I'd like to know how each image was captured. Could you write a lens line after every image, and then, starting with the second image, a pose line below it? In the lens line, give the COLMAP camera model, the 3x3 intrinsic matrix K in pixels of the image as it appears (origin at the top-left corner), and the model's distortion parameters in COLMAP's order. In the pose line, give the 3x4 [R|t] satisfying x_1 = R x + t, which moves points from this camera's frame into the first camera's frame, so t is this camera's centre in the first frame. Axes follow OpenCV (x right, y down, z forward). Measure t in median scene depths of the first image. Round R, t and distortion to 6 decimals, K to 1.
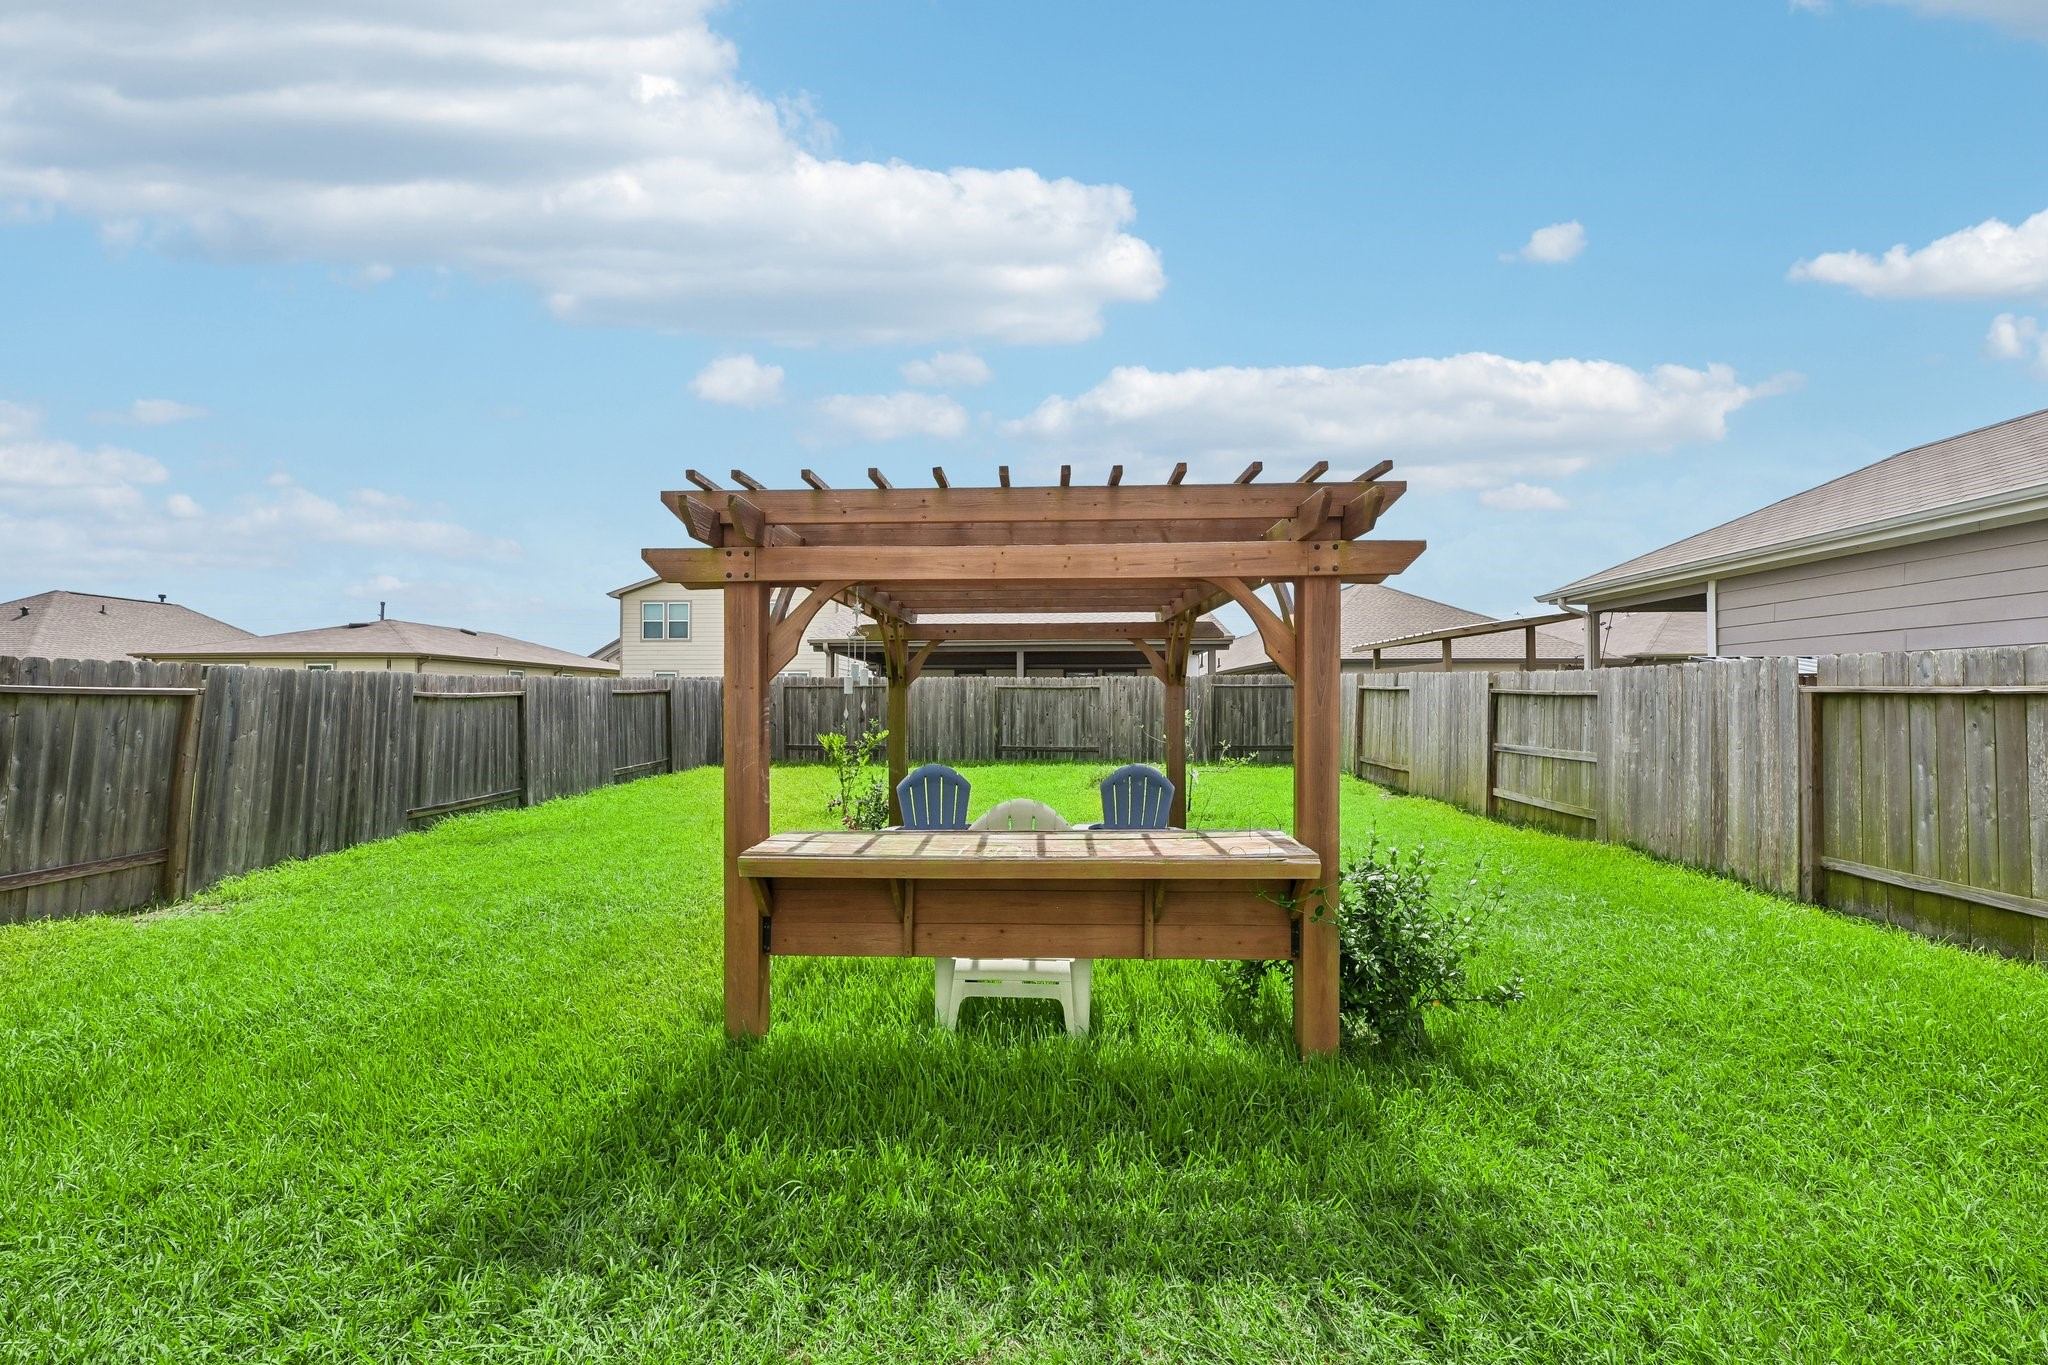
lens RADIAL K [[819.4, 0, 1022.1], [0, 819.4, 691.4], [0, 0, 1]] dist [-0.002175, 0.001240]
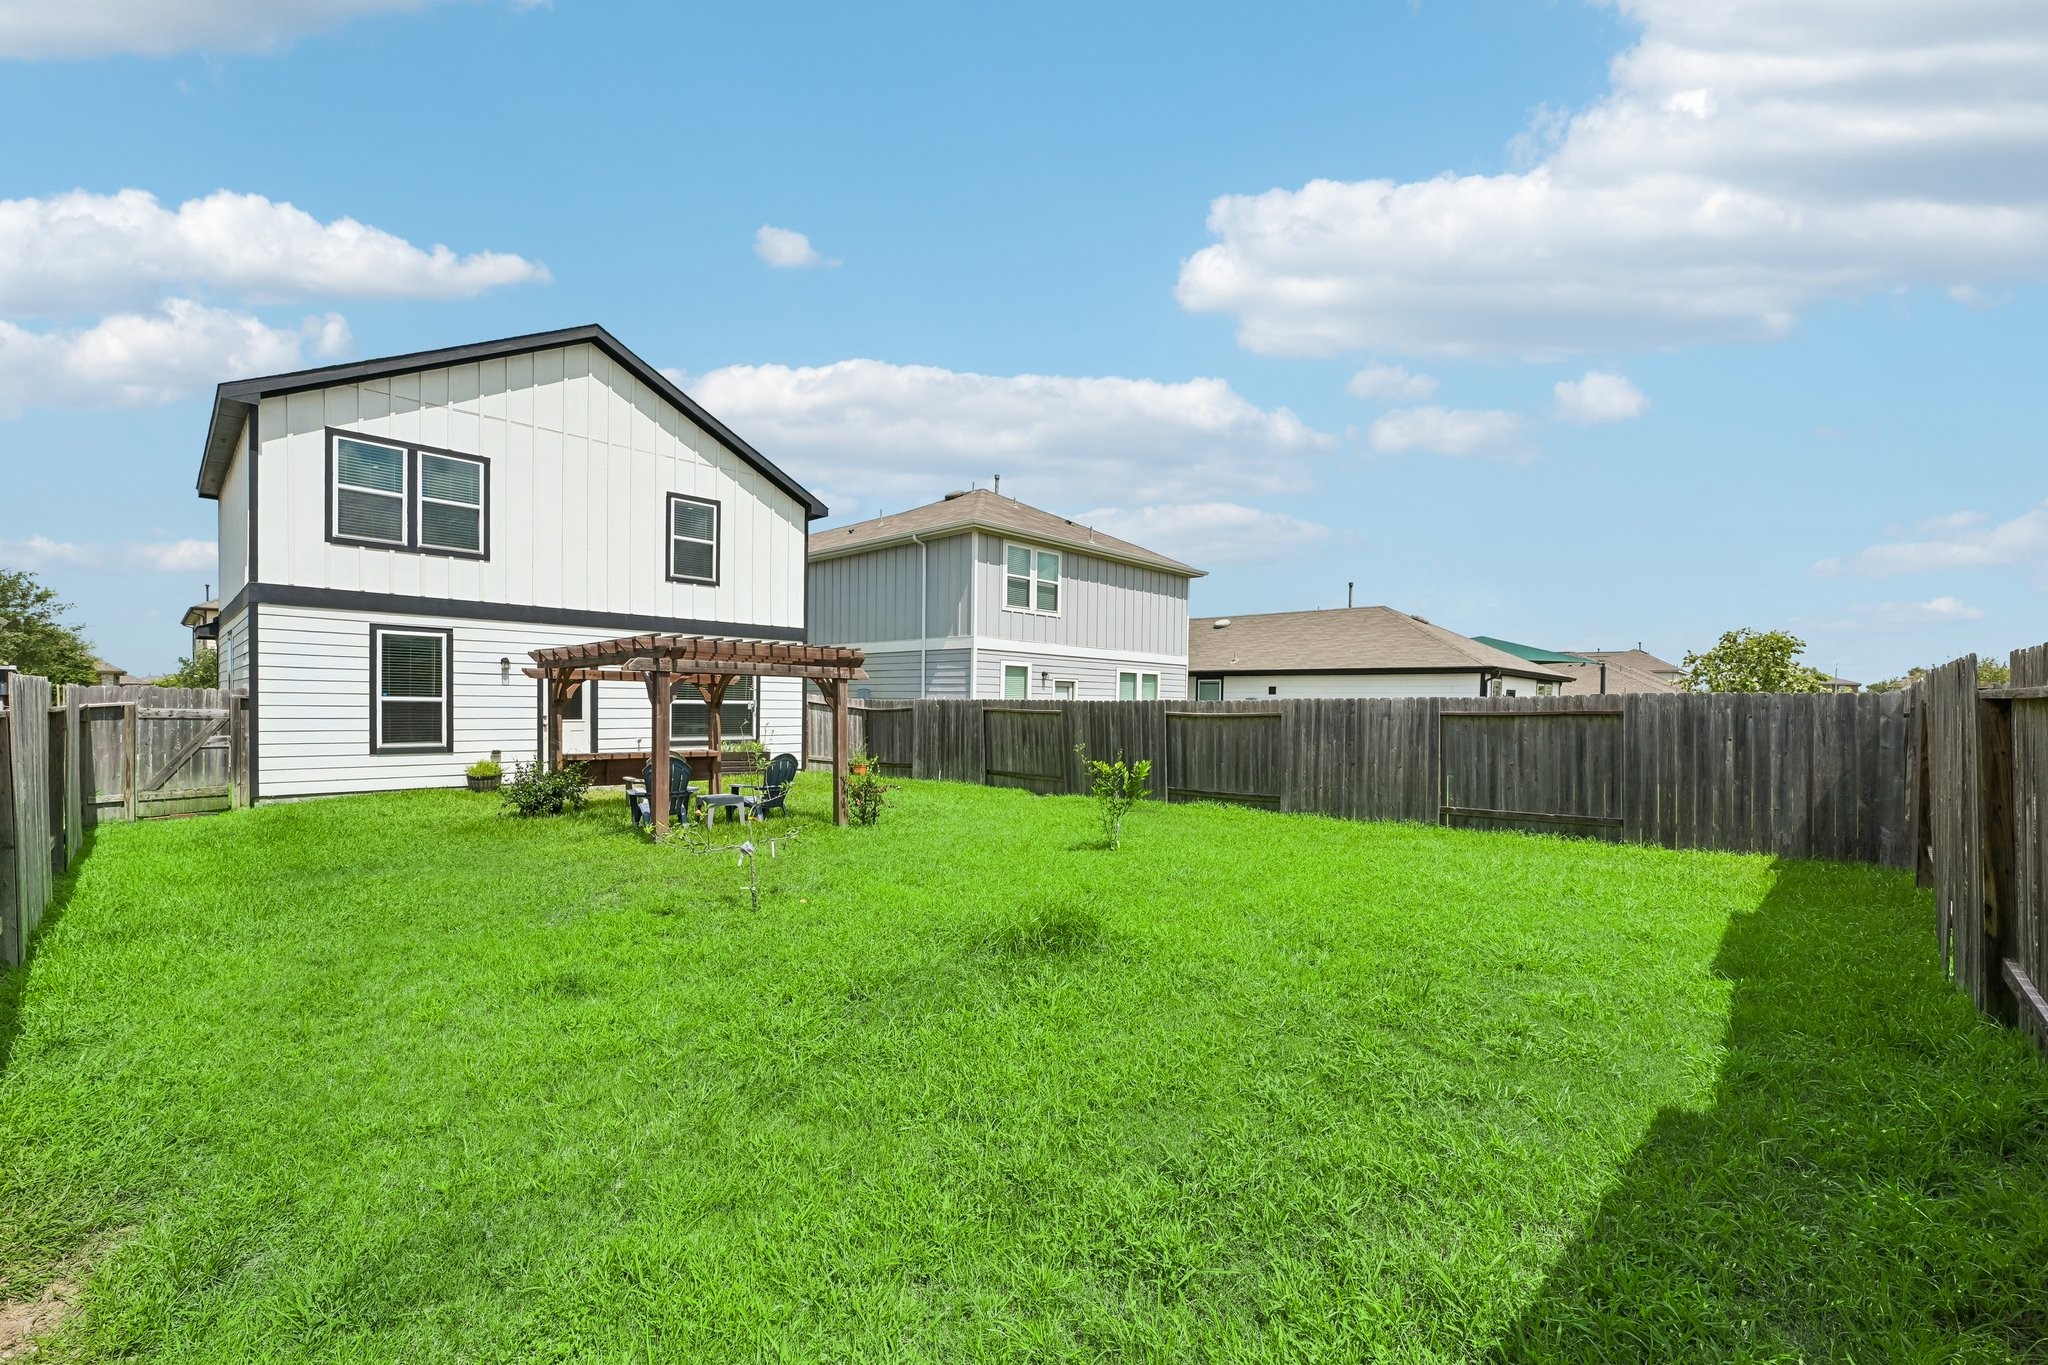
lens RADIAL K [[819.4, 0, 1027.9], [0, 819.4, 702.1], [0, 0, 1]] dist [-0.002175, 0.001240]
pose [[-0.649350, -0.011954, -0.760396, 0.531775], [-0.000420, 0.999882, -0.015360, 0.004165], [0.760489, -0.009655, -0.649278, 1.538762]]
